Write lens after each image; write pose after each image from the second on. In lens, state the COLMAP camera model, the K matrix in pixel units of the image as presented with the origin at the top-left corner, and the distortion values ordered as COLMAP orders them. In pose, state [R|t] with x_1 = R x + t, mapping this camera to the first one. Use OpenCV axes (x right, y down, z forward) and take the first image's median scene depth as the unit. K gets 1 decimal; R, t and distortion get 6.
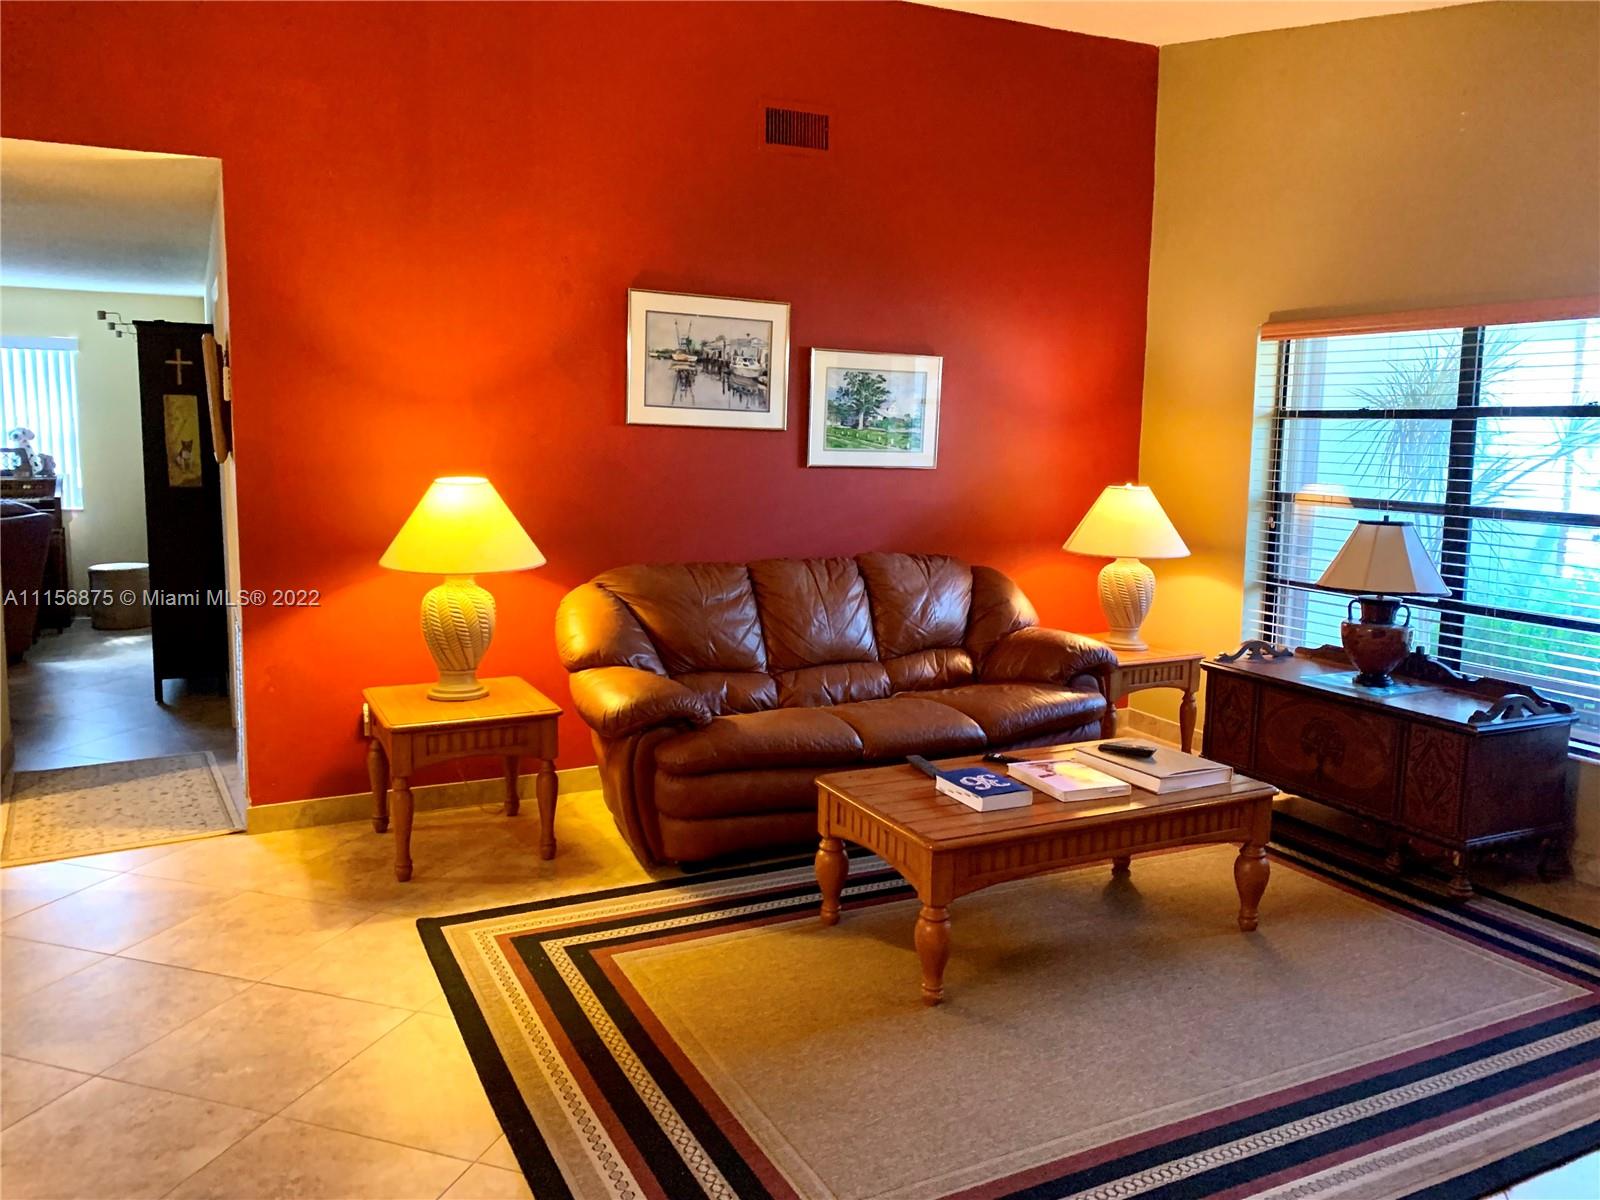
lens RADIAL K [[1227.6, 0, 814.1], [0, 1227.6, 602.1], [0, 0, 1]] dist [0.032539, -0.038959]
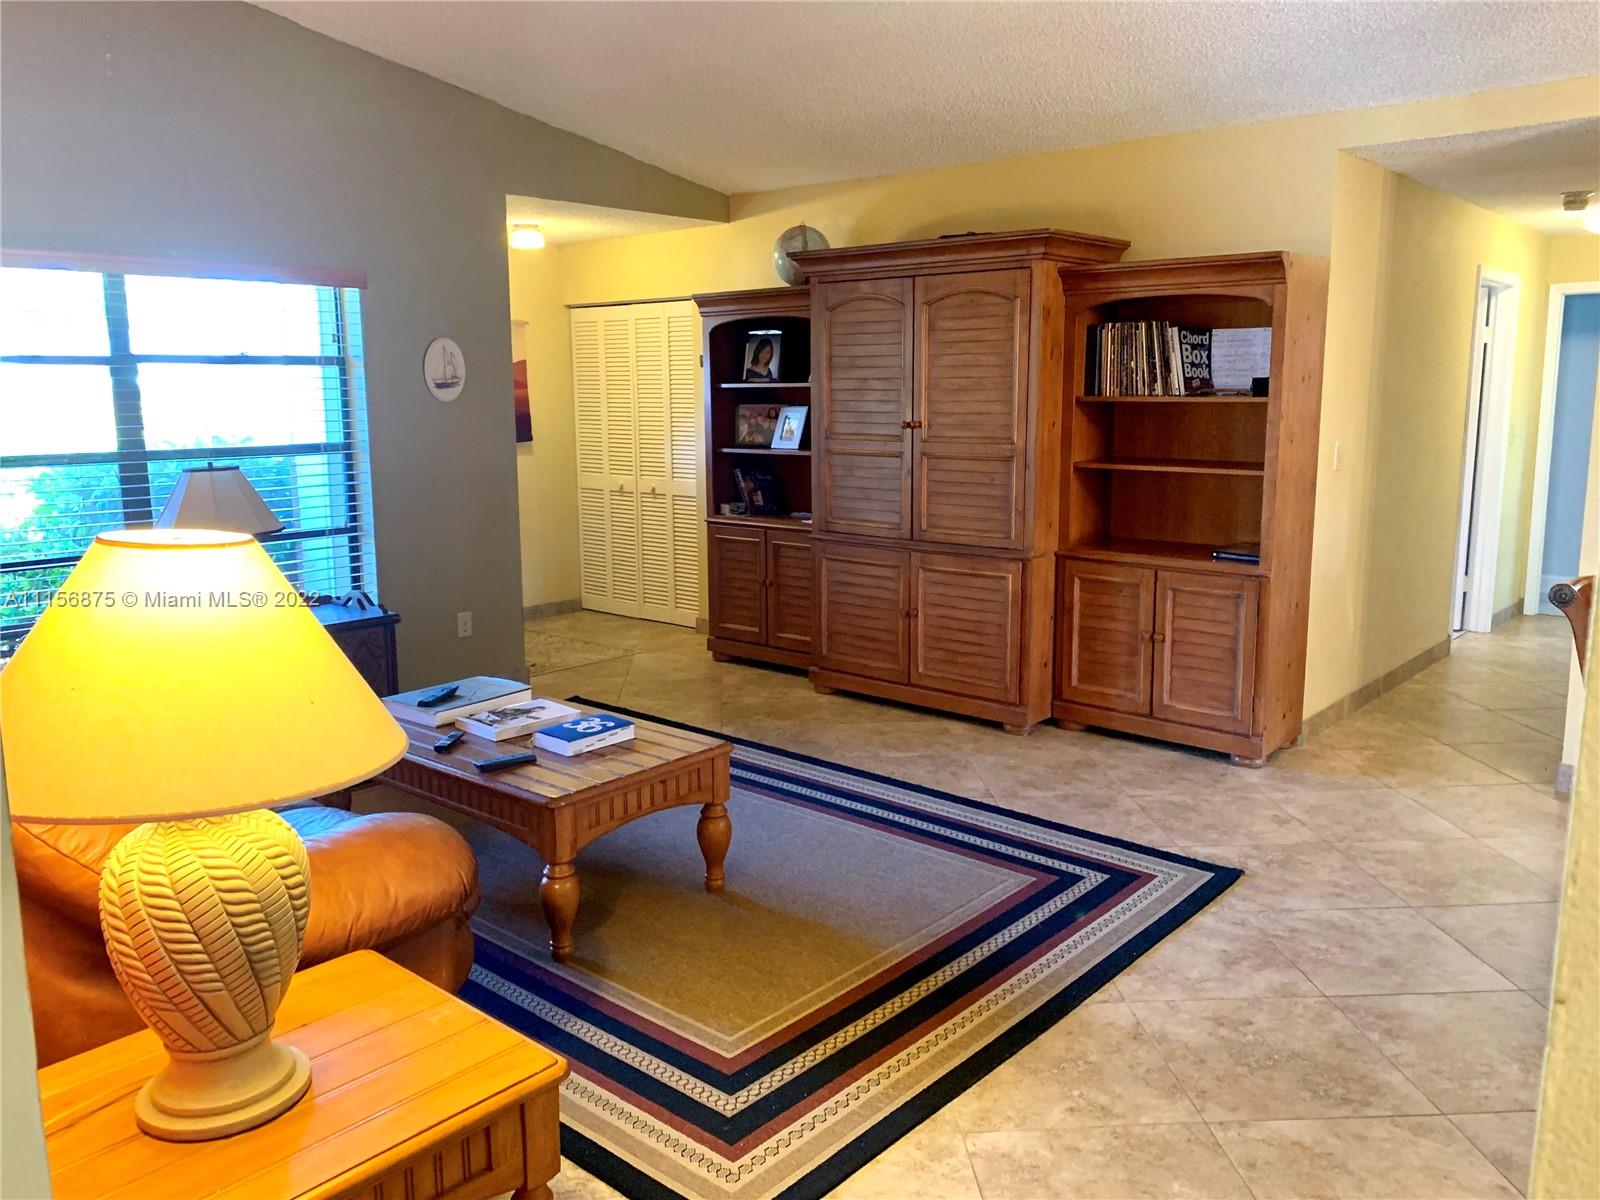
lens RADIAL K [[1227.6, 0, 813.5], [0, 1227.6, 594.8], [0, 0, 1]] dist [0.032539, -0.038959]
pose [[-0.381375, -0.169651, 0.908720, -0.740084], [0.129461, 0.963526, 0.234216, -0.153001], [-0.915310, 0.206968, -0.345502, 1.011702]]
